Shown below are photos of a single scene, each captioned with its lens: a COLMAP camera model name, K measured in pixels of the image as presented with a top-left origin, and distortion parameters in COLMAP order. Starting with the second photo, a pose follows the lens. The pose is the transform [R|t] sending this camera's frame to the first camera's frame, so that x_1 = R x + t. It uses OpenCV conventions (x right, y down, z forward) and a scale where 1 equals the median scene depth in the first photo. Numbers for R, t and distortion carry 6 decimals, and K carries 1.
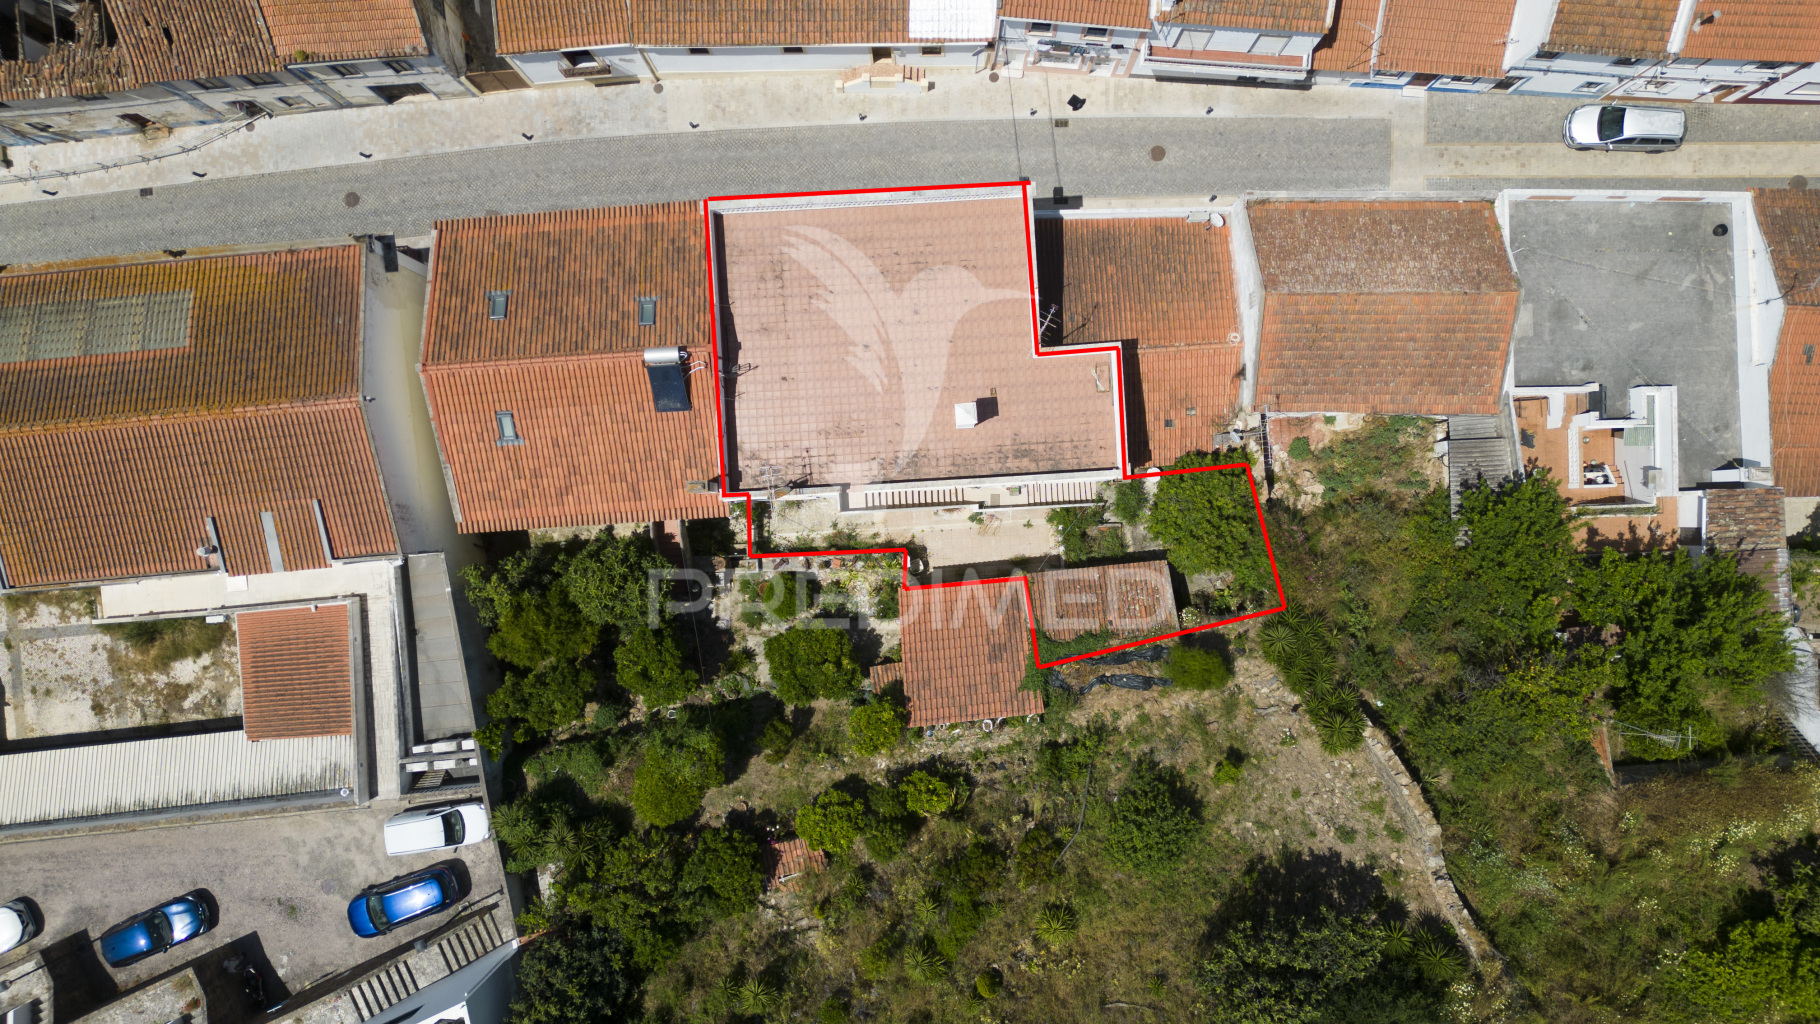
lens RADIAL K [[1173.5, 0, 910.0], [0, 1173.5, 512.0], [0, 0, 1]] dist [0.002087, -0.037442]
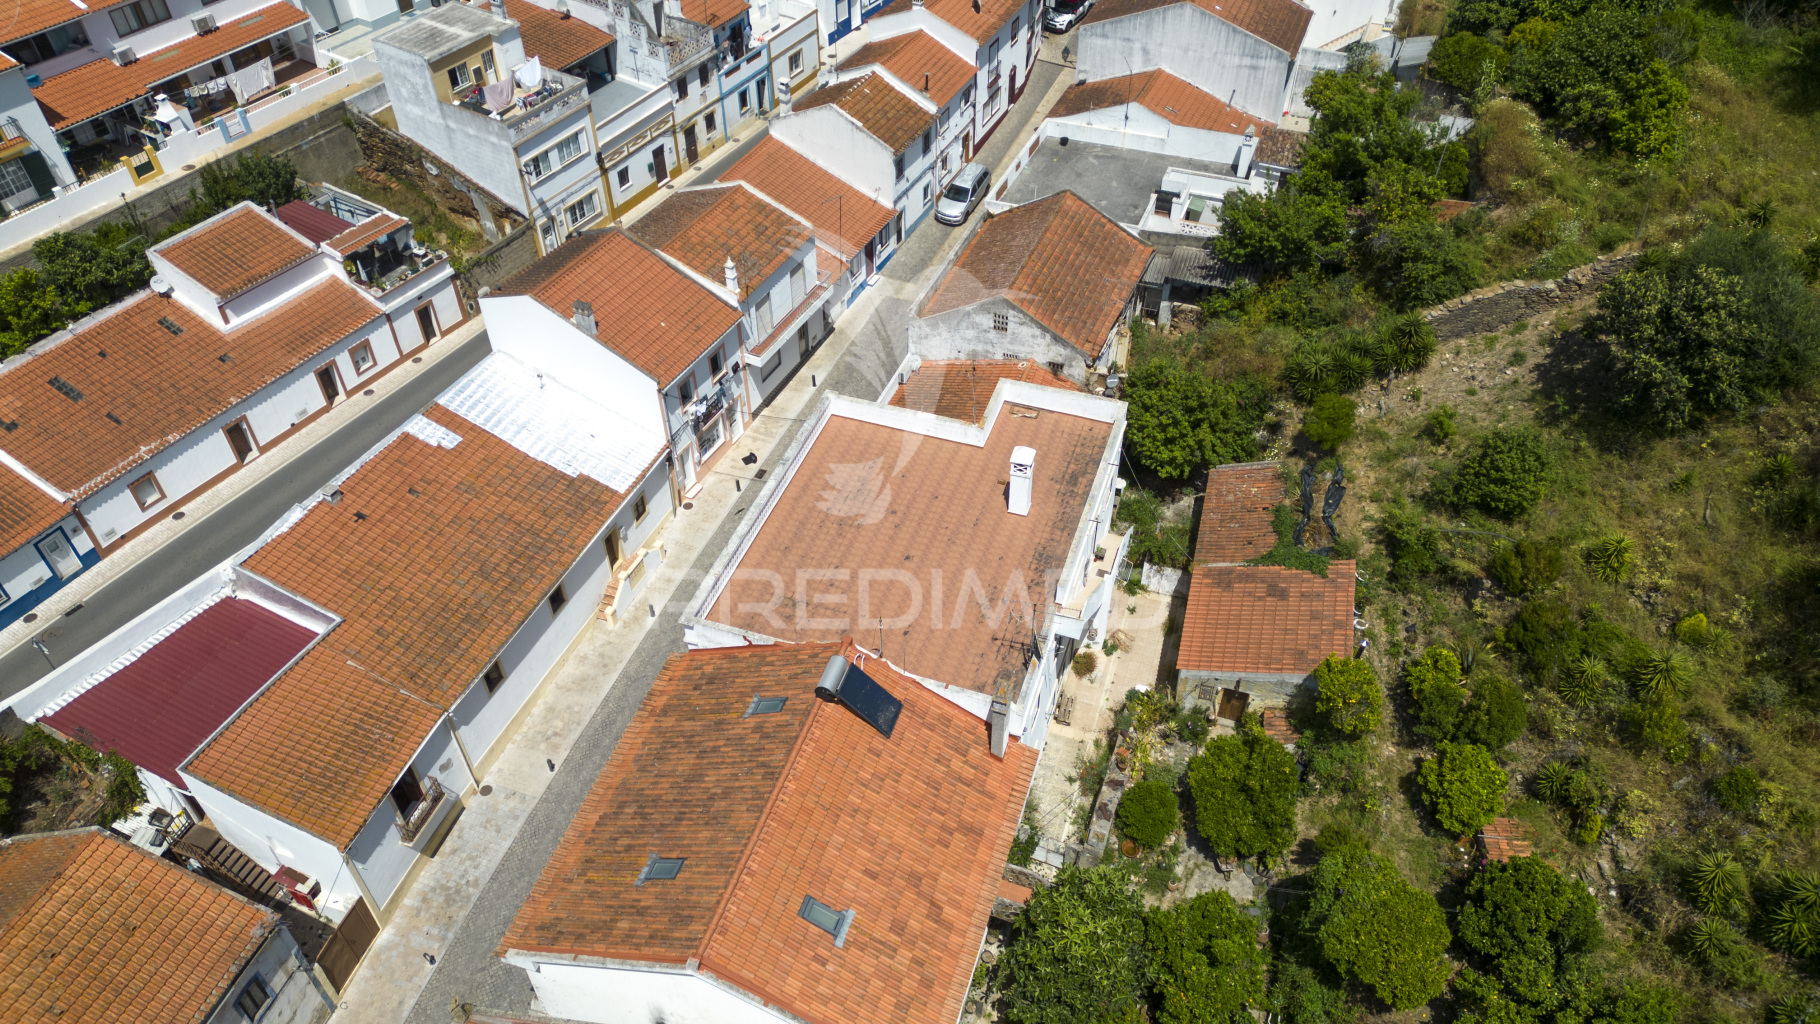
lens RADIAL K [[1173.5, 0, 910.0], [0, 1173.5, 512.0], [0, 0, 1]] dist [0.002087, -0.037442]
pose [[0.384425, -0.653732, 0.651807, -0.571030], [0.923151, 0.269866, -0.273796, 0.089808], [0.003089, 0.706970, 0.707236, 0.328428]]
